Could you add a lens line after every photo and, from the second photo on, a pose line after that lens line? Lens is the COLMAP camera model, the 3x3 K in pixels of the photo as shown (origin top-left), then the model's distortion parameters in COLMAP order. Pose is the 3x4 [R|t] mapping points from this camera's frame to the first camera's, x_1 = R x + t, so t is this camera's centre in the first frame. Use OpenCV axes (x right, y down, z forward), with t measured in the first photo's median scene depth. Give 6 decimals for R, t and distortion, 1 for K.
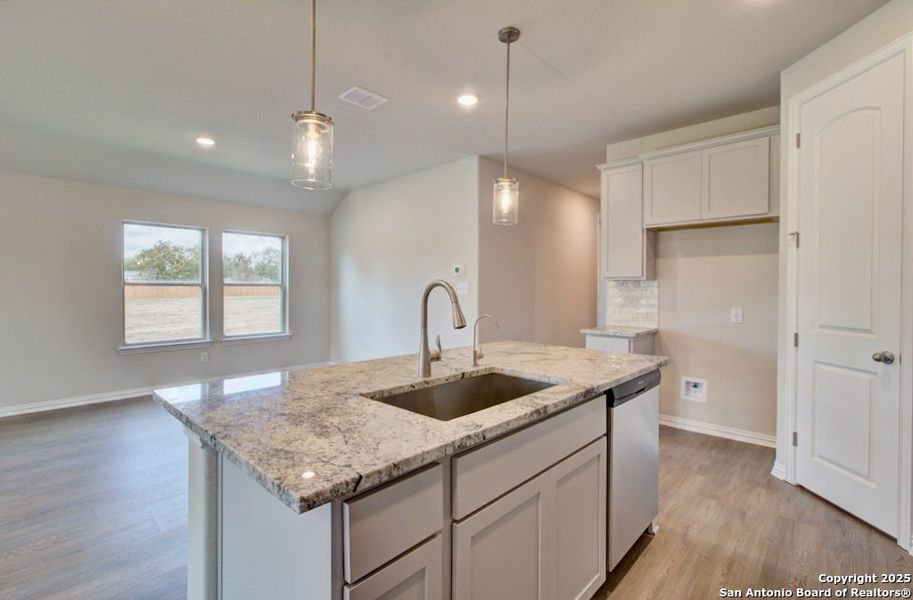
lens RADIAL K [[420.0, 0, 454.2], [0, 420.0, 290.1], [0, 0, 1]] dist [0.000379, 0.000206]
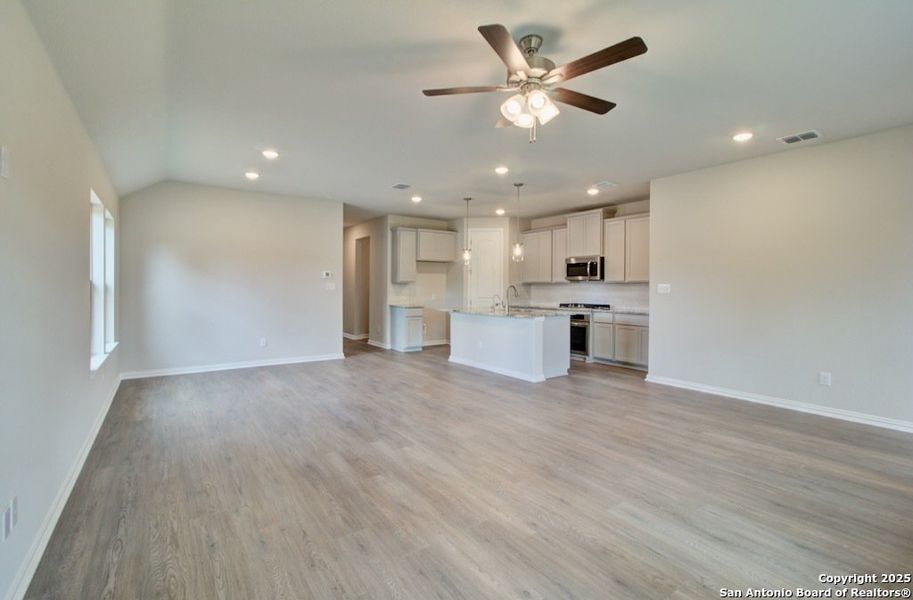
lens RADIAL K [[420.0, 0, 454.2], [0, 420.0, 290.1], [0, 0, 1]] dist [0.000379, 0.000206]
pose [[0.205255, -0.009549, 0.978662, -1.354624], [-0.002146, 0.999946, 0.010207, -0.007288], [-0.978706, -0.004195, 0.205224, 0.248885]]
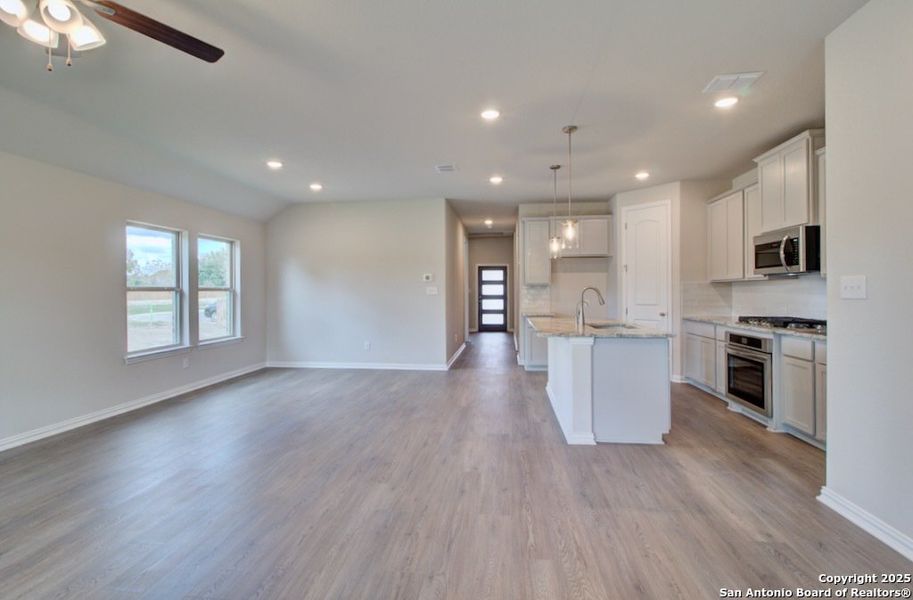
lens RADIAL K [[427.7, 0, 452.8], [0, 427.7, 299.0], [0, 0, 1]] dist [-0.000957, 0.000057]
pose [[0.809517, -0.019496, 0.586772, -0.757266], [0.010417, 0.999768, 0.018848, -0.003028], [-0.587004, -0.009146, 0.809533, -0.200354]]
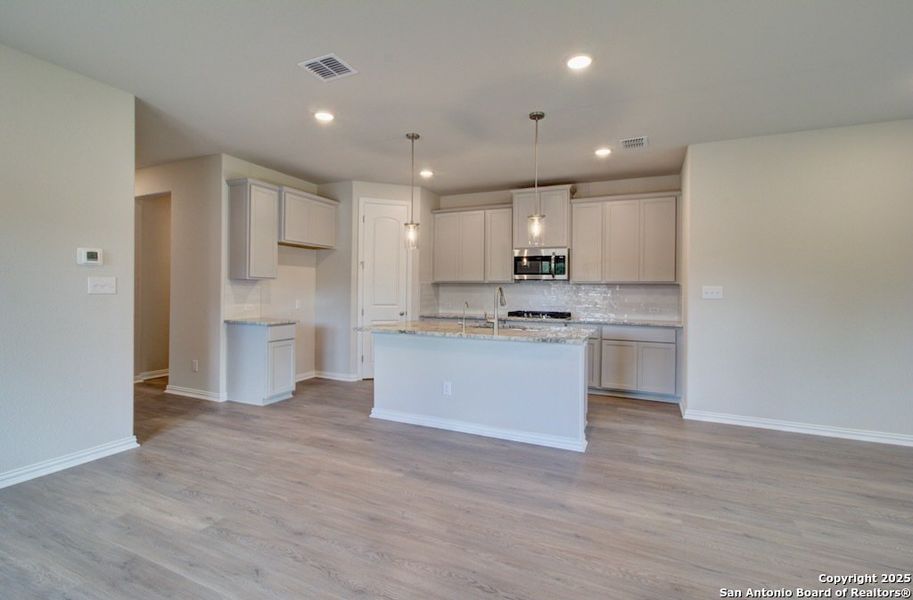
lens RADIAL K [[416.3, 0, 456.3], [0, 416.3, 290.0], [0, 0, 1]] dist [0.001896, 0.000749]
pose [[-0.317222, -0.008091, 0.948317, -0.748800], [-0.008938, 0.999945, 0.005542, -0.005424], [-0.948309, -0.006718, -0.317277, 0.677307]]
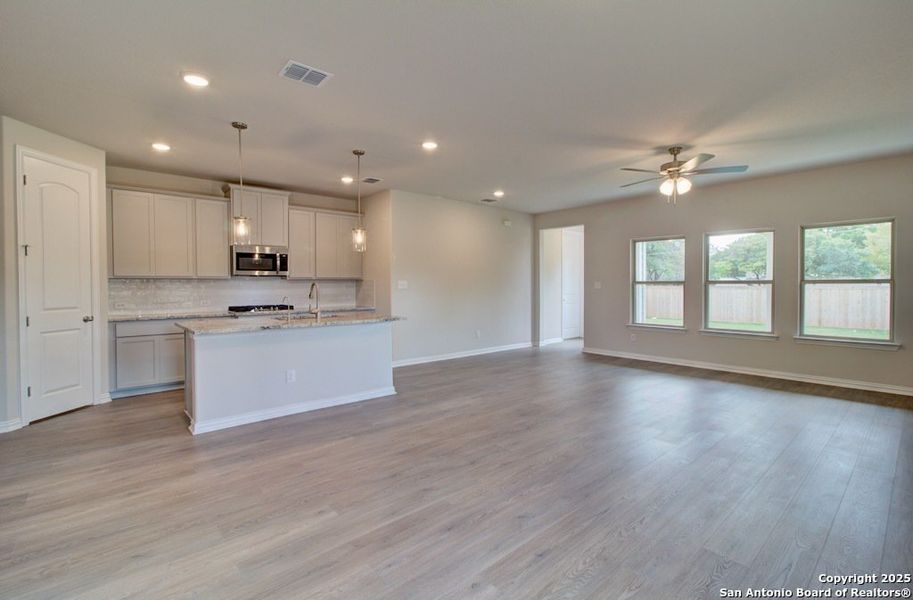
lens RADIAL K [[416.3, 0, 456.3], [0, 416.3, 290.0], [0, 0, 1]] dist [0.001896, 0.000749]
pose [[-0.995474, -0.002785, 0.094990, -0.417273], [-0.001263, 0.999870, 0.016074, -0.006785], [-0.095022, 0.015882, -0.995348, 1.249051]]
